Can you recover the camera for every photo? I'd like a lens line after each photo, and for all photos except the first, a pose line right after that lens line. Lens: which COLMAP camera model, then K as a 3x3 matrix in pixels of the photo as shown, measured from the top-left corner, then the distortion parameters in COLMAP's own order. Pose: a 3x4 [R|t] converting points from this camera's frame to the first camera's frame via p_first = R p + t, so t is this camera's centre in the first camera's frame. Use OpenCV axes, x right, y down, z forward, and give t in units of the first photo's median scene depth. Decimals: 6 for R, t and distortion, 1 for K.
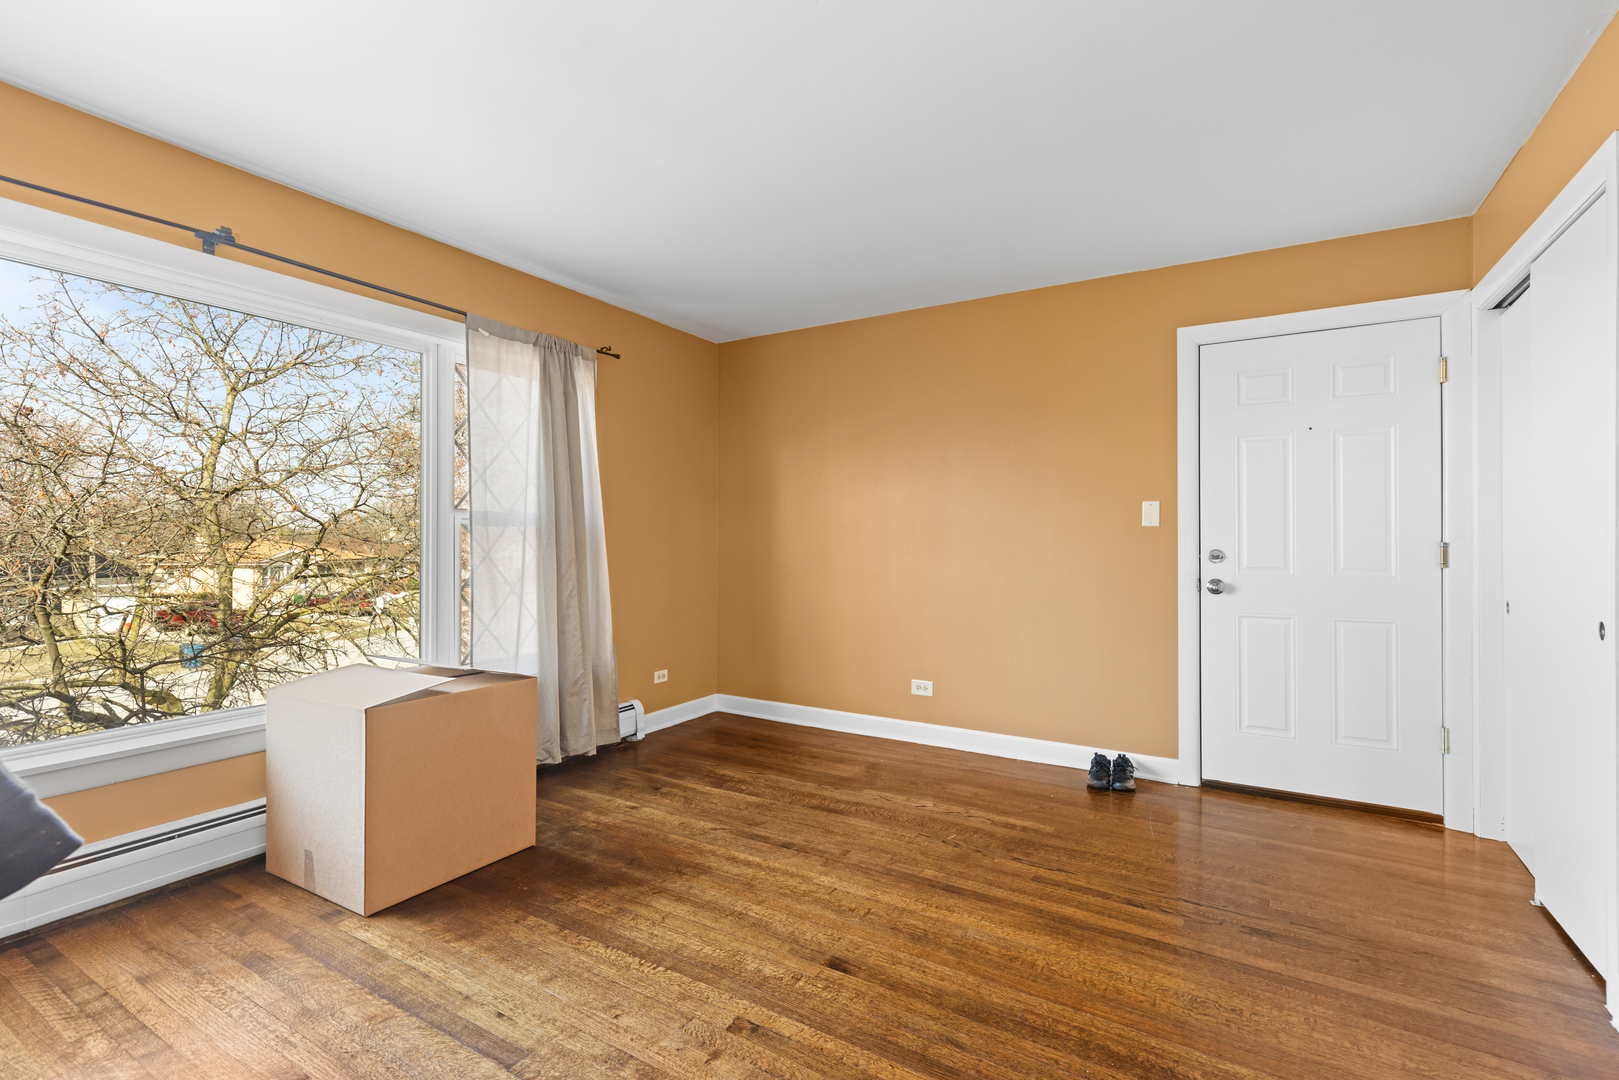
lens RADIAL K [[728.8, 0, 806.6], [0, 728.8, 558.3], [0, 0, 1]] dist [0.001572, 0.000649]
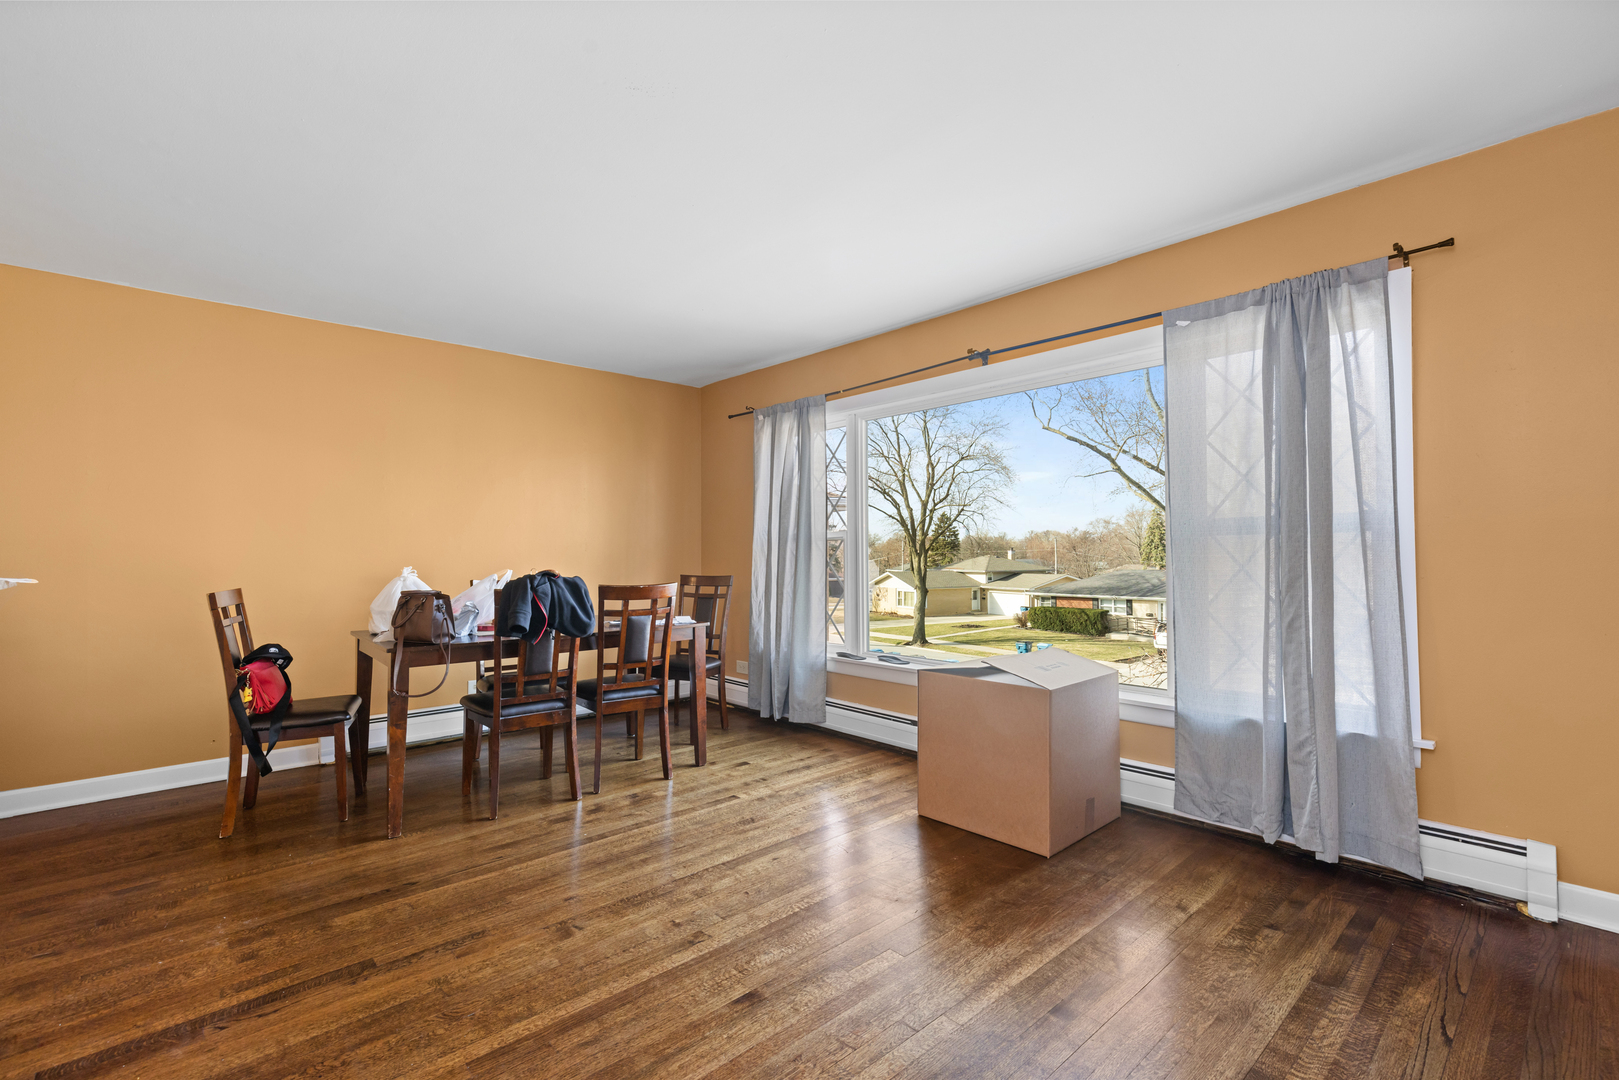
lens RADIAL K [[728.8, 0, 806.6], [0, 728.8, 558.3], [0, 0, 1]] dist [0.001572, 0.000649]
pose [[-0.278369, 0.007652, -0.960444, 0.681704], [-0.020378, 0.999696, 0.013871, -0.021984], [0.960258, 0.023433, -0.278129, 0.969556]]
